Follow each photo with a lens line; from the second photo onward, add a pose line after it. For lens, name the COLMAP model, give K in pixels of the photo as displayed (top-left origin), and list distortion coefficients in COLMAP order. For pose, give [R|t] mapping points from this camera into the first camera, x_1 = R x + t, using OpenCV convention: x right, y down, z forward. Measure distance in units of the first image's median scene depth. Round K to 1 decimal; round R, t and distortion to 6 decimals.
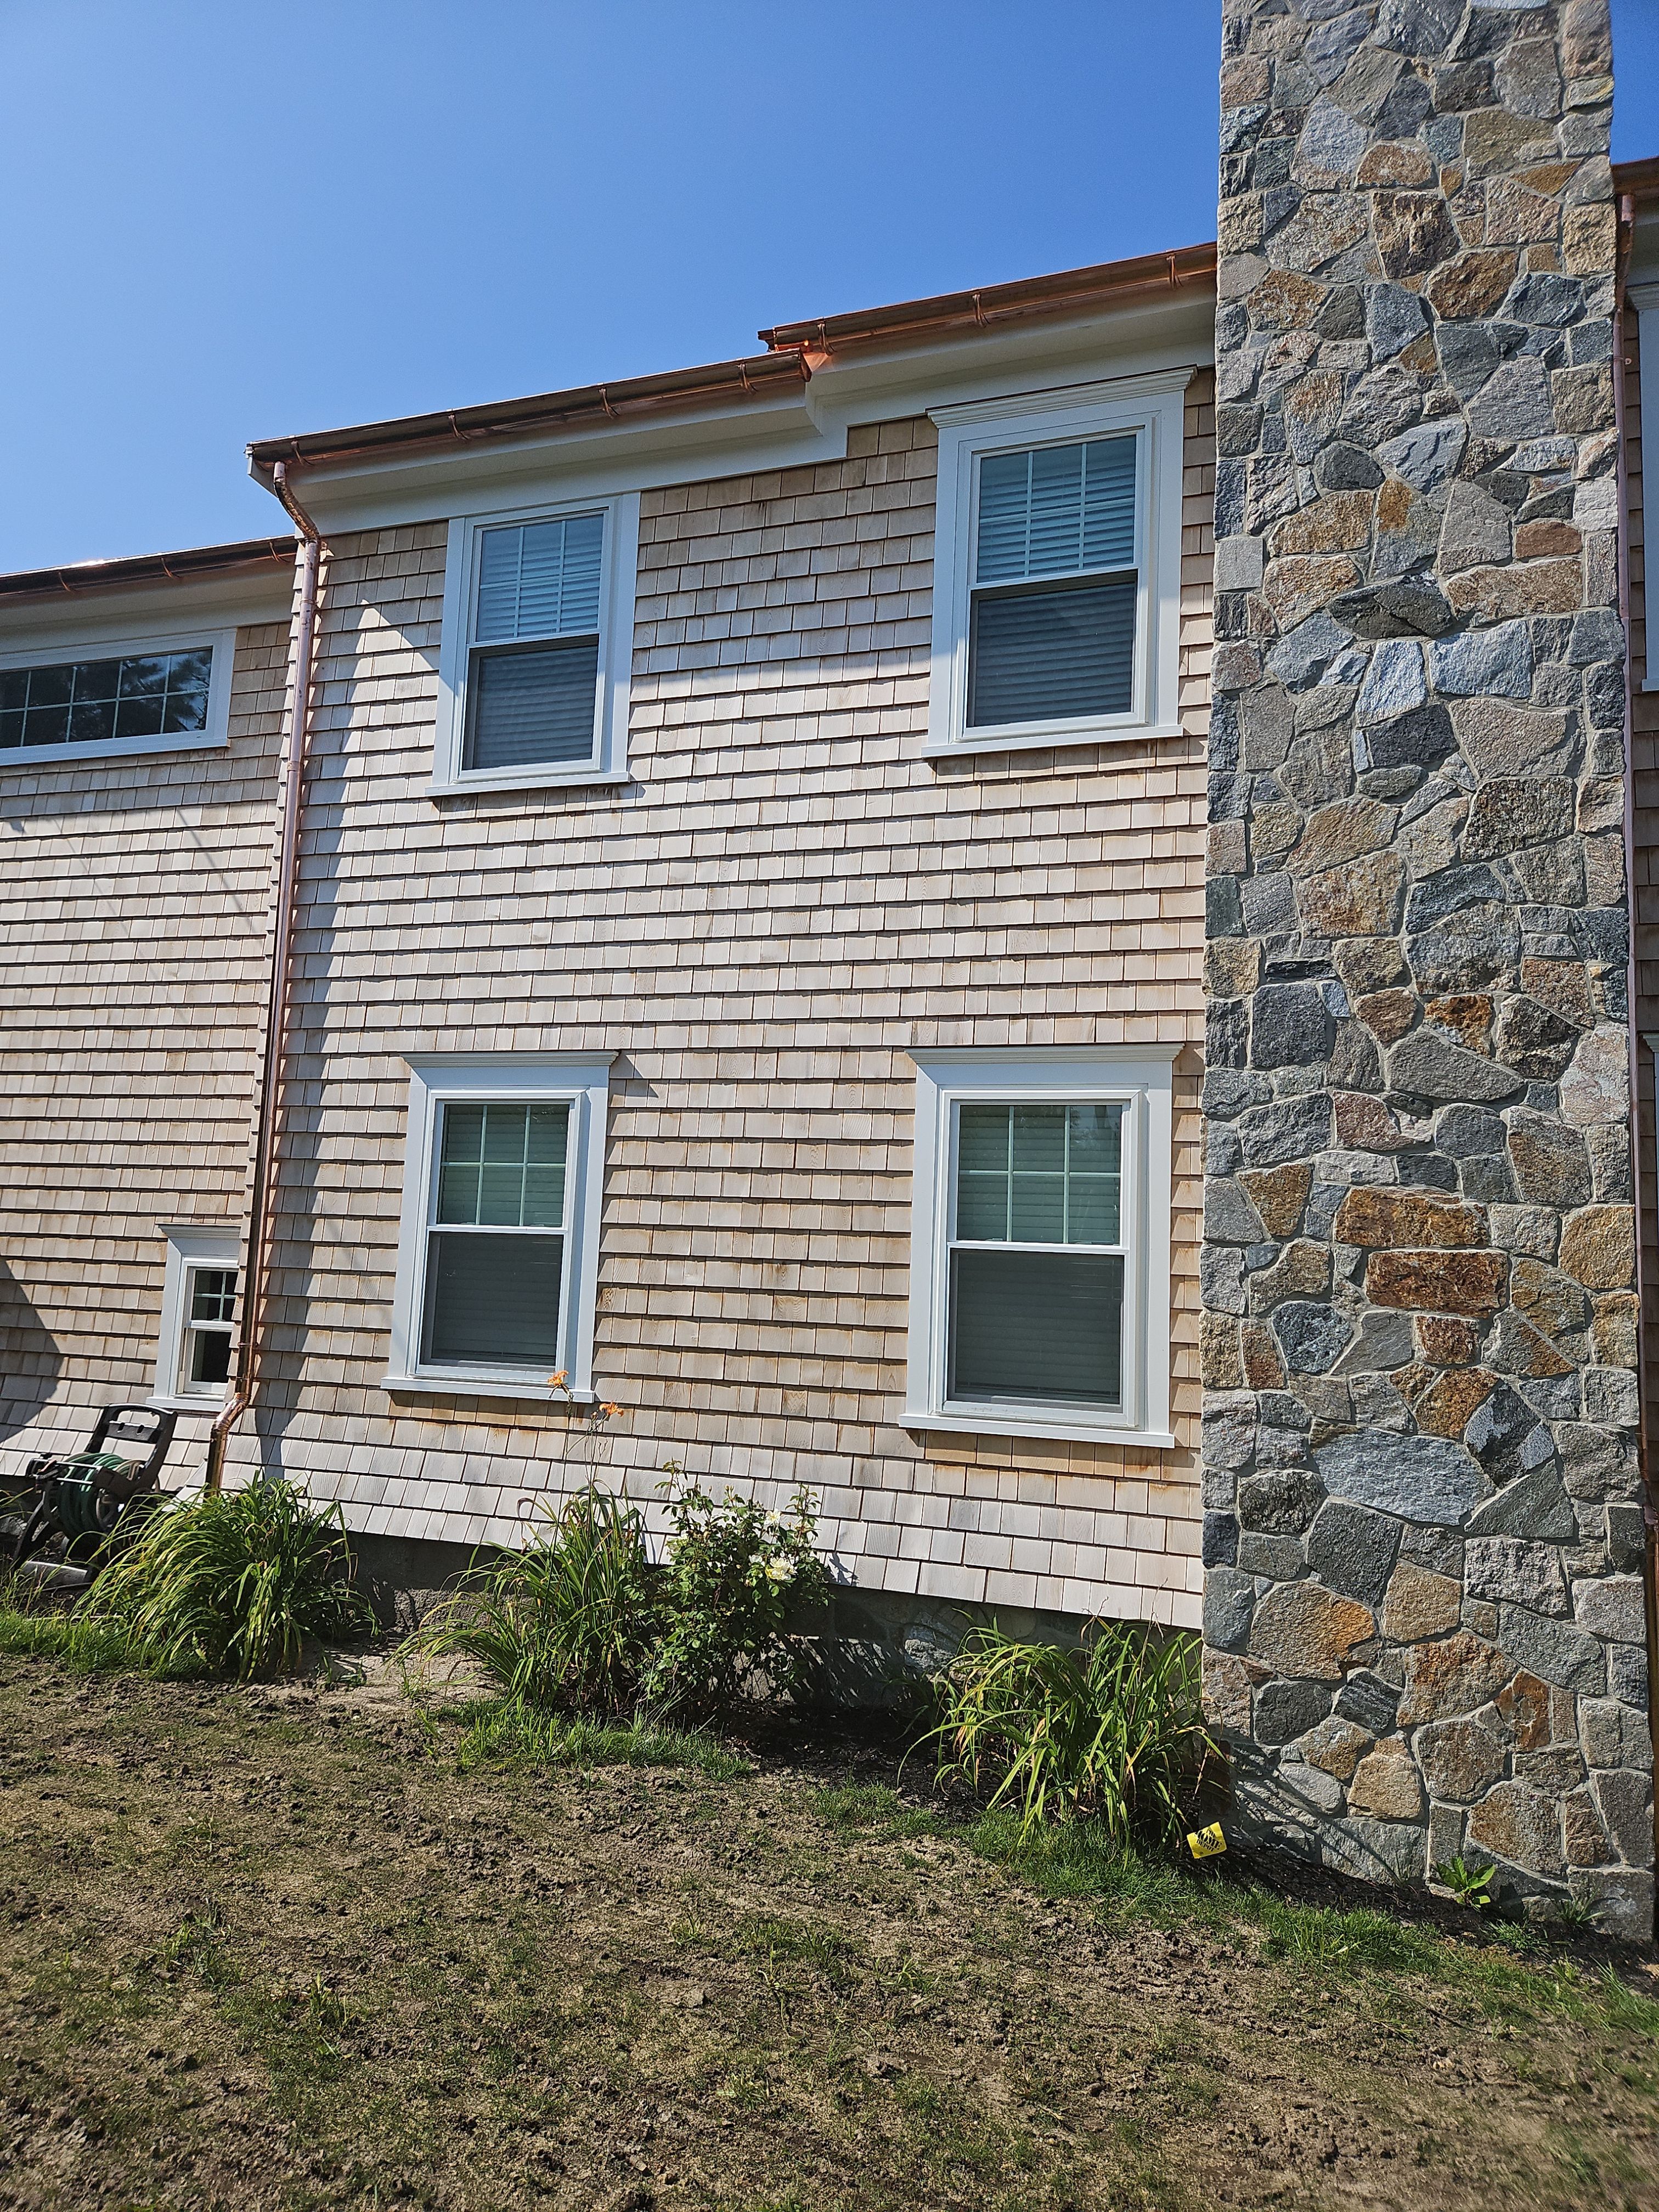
lens RADIAL K [[1322.3, 0, 764.2], [0, 1322.3, 1119.4], [0, 0, 1]] dist [0.046098, -0.035688]
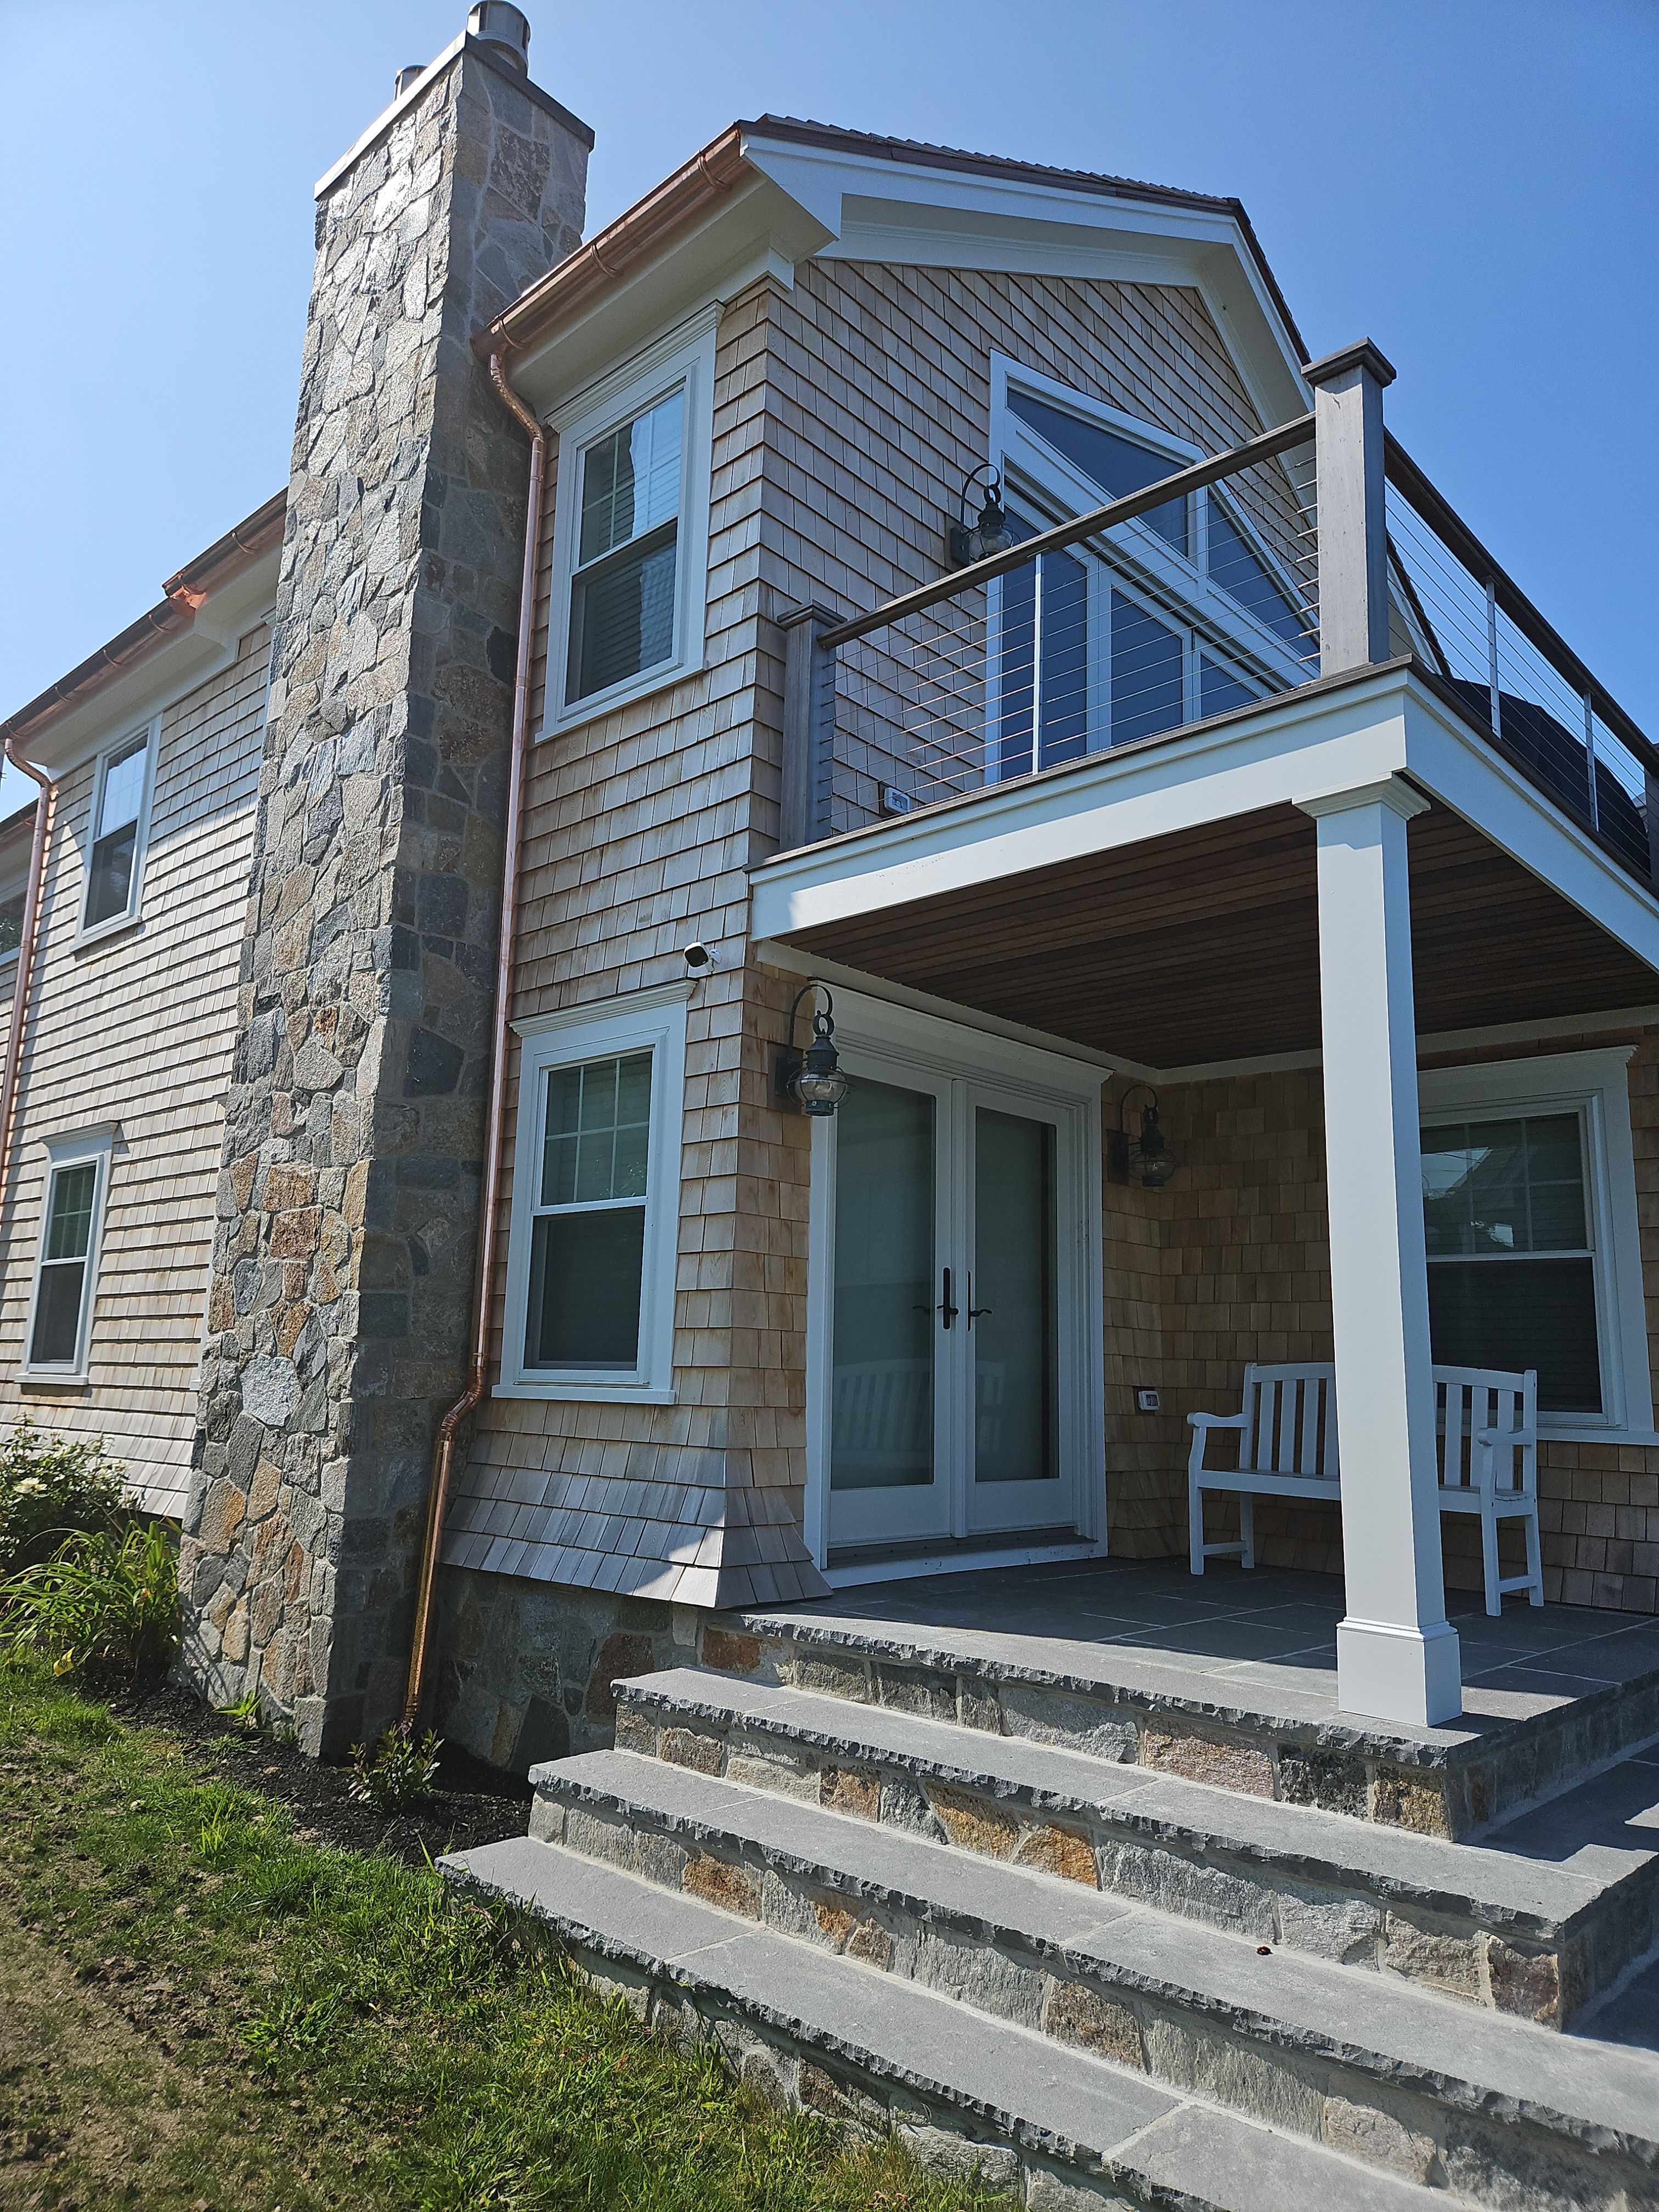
lens RADIAL K [[1322.3, 0, 764.2], [0, 1322.3, 1119.4], [0, 0, 1]] dist [0.046098, -0.035688]
pose [[0.923823, -0.094819, -0.370892, 1.394633], [0.065440, 0.993695, -0.091040, 0.157362], [0.377186, 0.059834, 0.924203, -0.002438]]
